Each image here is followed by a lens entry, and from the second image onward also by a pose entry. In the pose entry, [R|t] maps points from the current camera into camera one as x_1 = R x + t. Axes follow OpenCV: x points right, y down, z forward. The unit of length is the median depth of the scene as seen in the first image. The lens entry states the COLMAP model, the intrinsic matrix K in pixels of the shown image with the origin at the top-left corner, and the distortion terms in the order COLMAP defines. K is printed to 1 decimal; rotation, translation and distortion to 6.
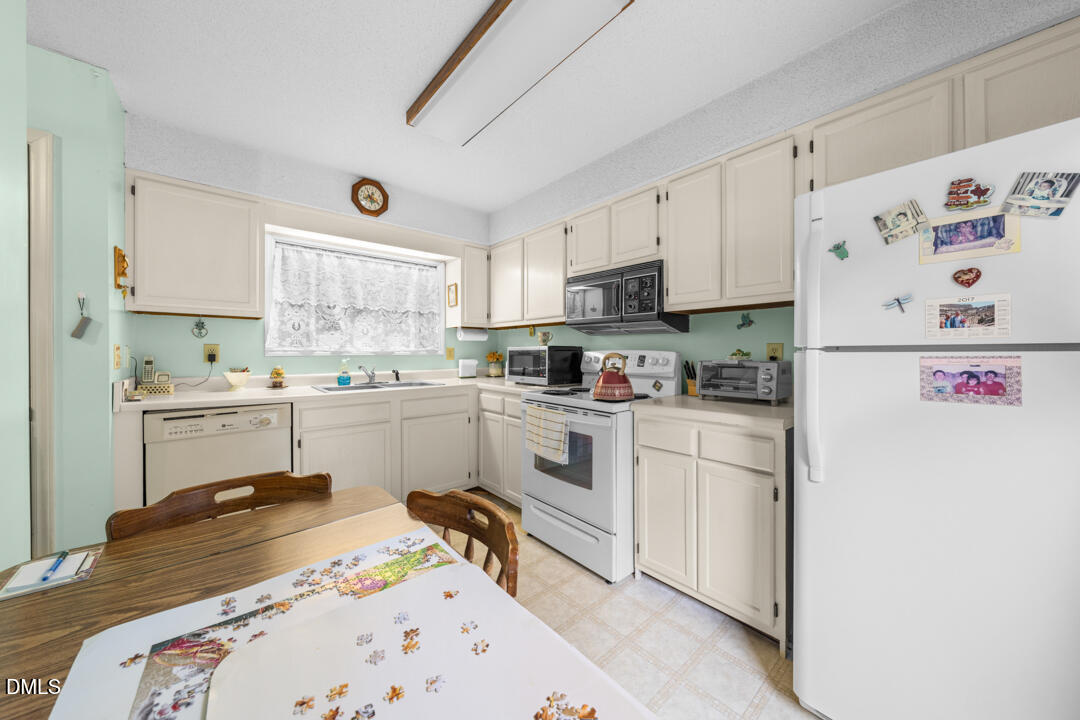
lens RADIAL K [[378.7, 0, 542.4], [0, 378.7, 351.7], [0, 0, 1]] dist [0.000708, 0.000047]
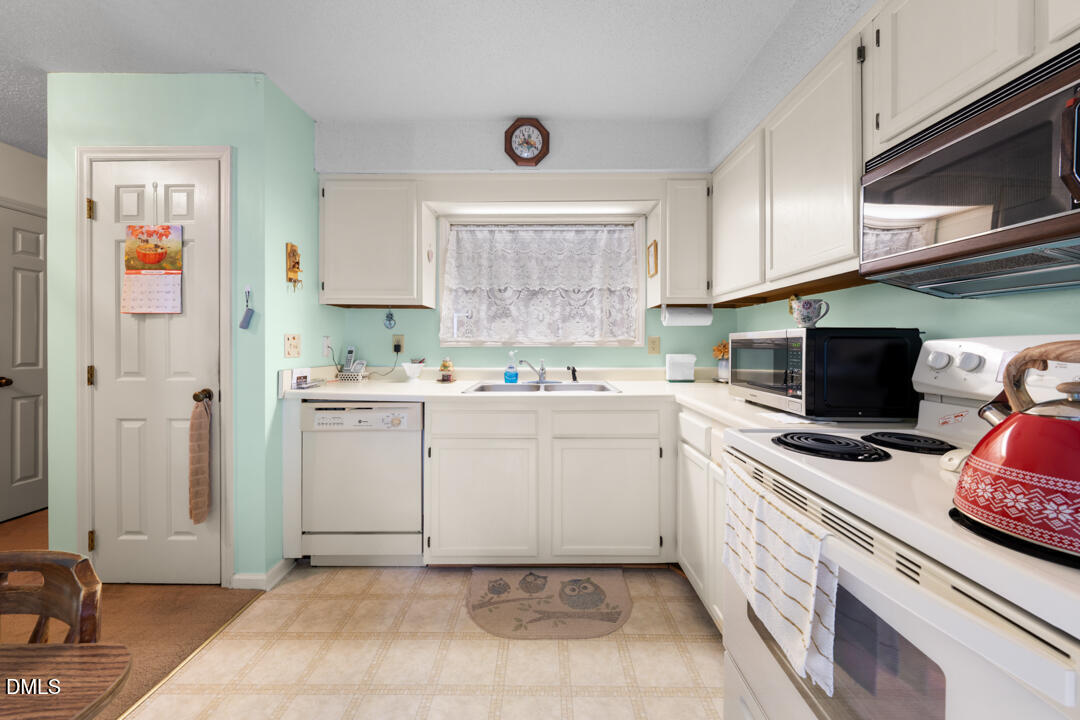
lens RADIAL K [[372.5, 0, 539.8], [0, 372.5, 343.1], [0, 0, 1]] dist [-0.000124, -0.000048]
pose [[0.750964, -0.001020, -0.660343, 0.067956], [-0.001544, 0.999993, -0.003301, 0.004768], [0.660342, 0.003499, 0.750957, 0.466510]]
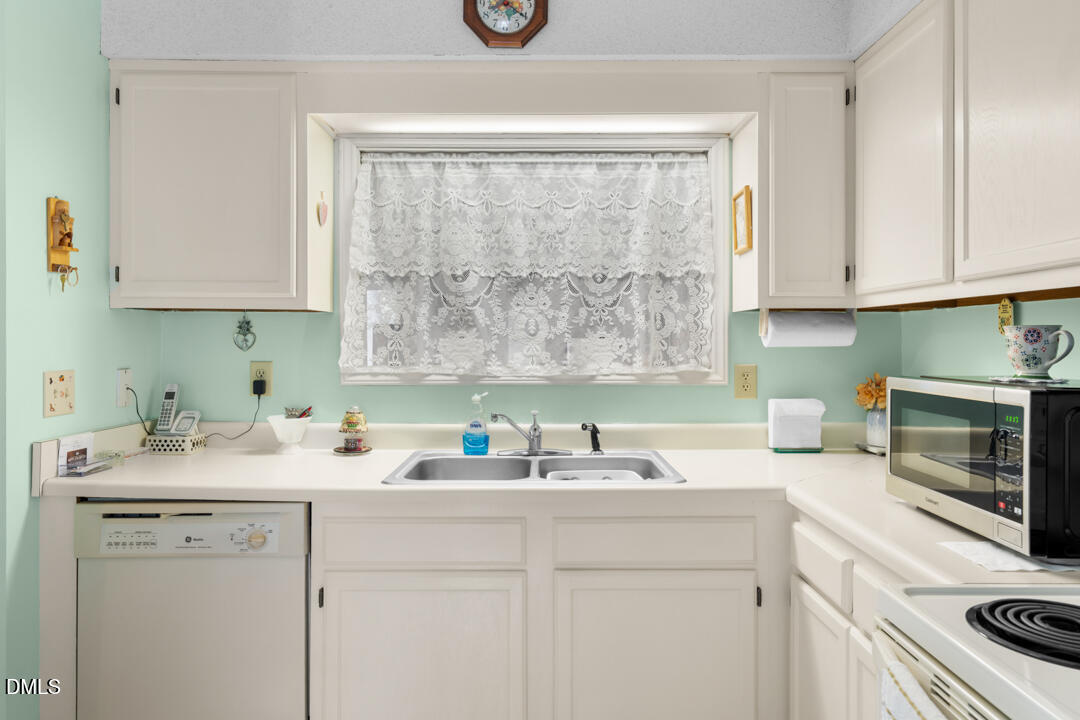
lens RADIAL K [[706.2, 0, 536.8], [0, 706.2, 338.6], [0, 0, 1]] dist [-0.001789, 0.002065]
pose [[0.757389, -0.001825, -0.652962, 0.068368], [-0.000824, 0.999993, -0.003751, -0.045319], [0.652964, 0.003379, 0.757382, 0.465540]]
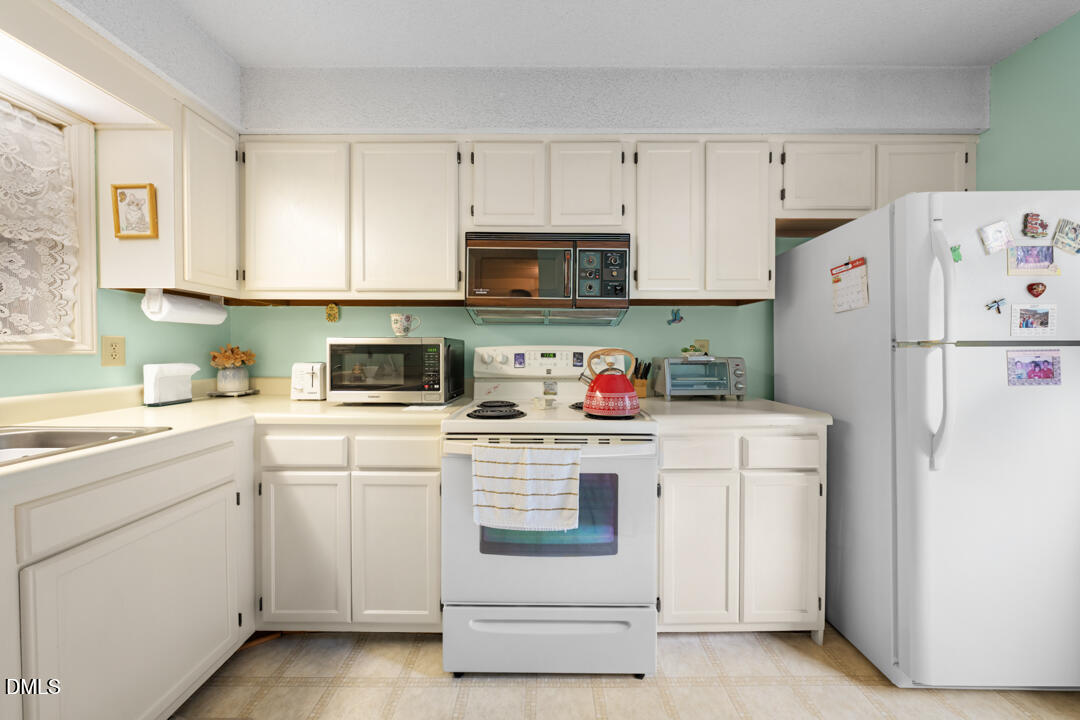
lens RADIAL K [[366.8, 0, 538.0], [0, 366.8, 355.1], [0, 0, 1]] dist [-0.000959, -0.000043]
pose [[0.651268, -0.008448, 0.758801, -0.328482], [-0.001062, 0.999927, 0.012044, 0.005794], [-0.758847, -0.008650, 0.651211, 0.507582]]
